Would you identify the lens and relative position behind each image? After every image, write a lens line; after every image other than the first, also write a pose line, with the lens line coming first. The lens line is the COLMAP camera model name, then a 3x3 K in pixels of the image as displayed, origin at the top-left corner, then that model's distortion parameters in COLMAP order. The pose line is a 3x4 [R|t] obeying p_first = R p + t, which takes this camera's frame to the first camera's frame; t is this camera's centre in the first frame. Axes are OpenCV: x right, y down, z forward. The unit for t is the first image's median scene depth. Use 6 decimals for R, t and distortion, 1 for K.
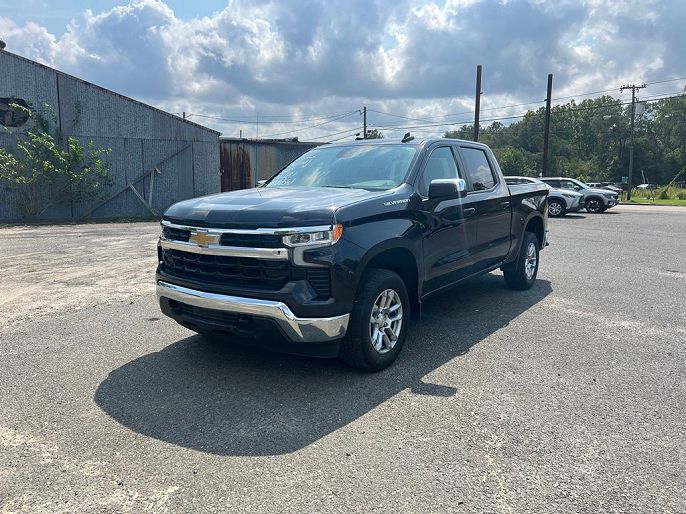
lens RADIAL K [[529.9, 0, 345.8], [0, 529.9, 255.4], [0, 0, 1]] dist [-0.005054, -0.001897]
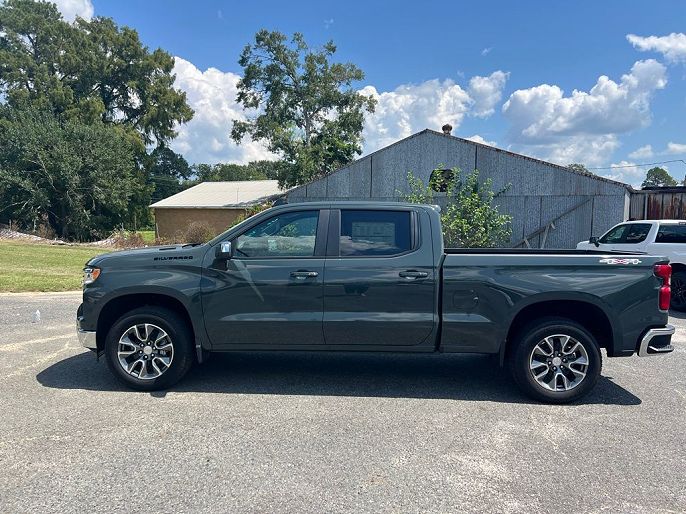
lens RADIAL K [[523.1, 0, 343.0], [0, 523.1, 258.6], [0, 0, 1]] dist [0.014810, -0.005609]
pose [[0.552213, 0.052037, -0.832078, 1.540162], [-0.126528, 0.991720, -0.021950, -0.146892], [0.824046, 0.117402, 0.554224, 0.685078]]
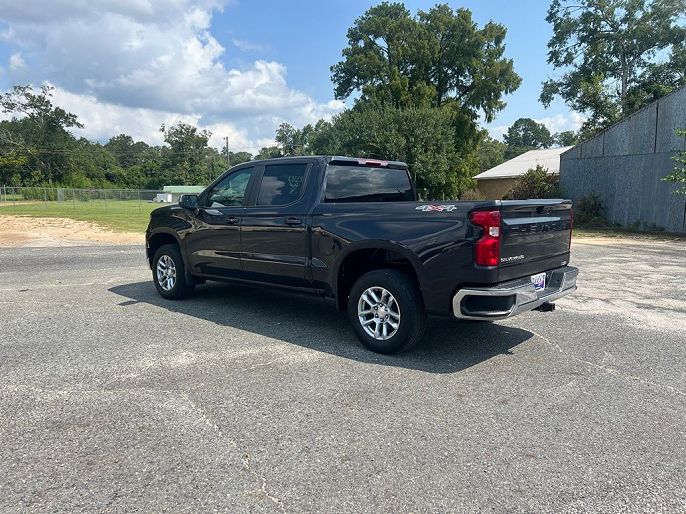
lens RADIAL K [[523.1, 0, 343.0], [0, 523.1, 258.6], [0, 0, 1]] dist [0.014810, -0.005609]
pose [[-0.113217, 0.106919, -0.987801, 2.095303], [-0.133059, 0.983606, 0.121715, -0.262888], [0.984620, 0.145216, -0.097134, 2.072197]]
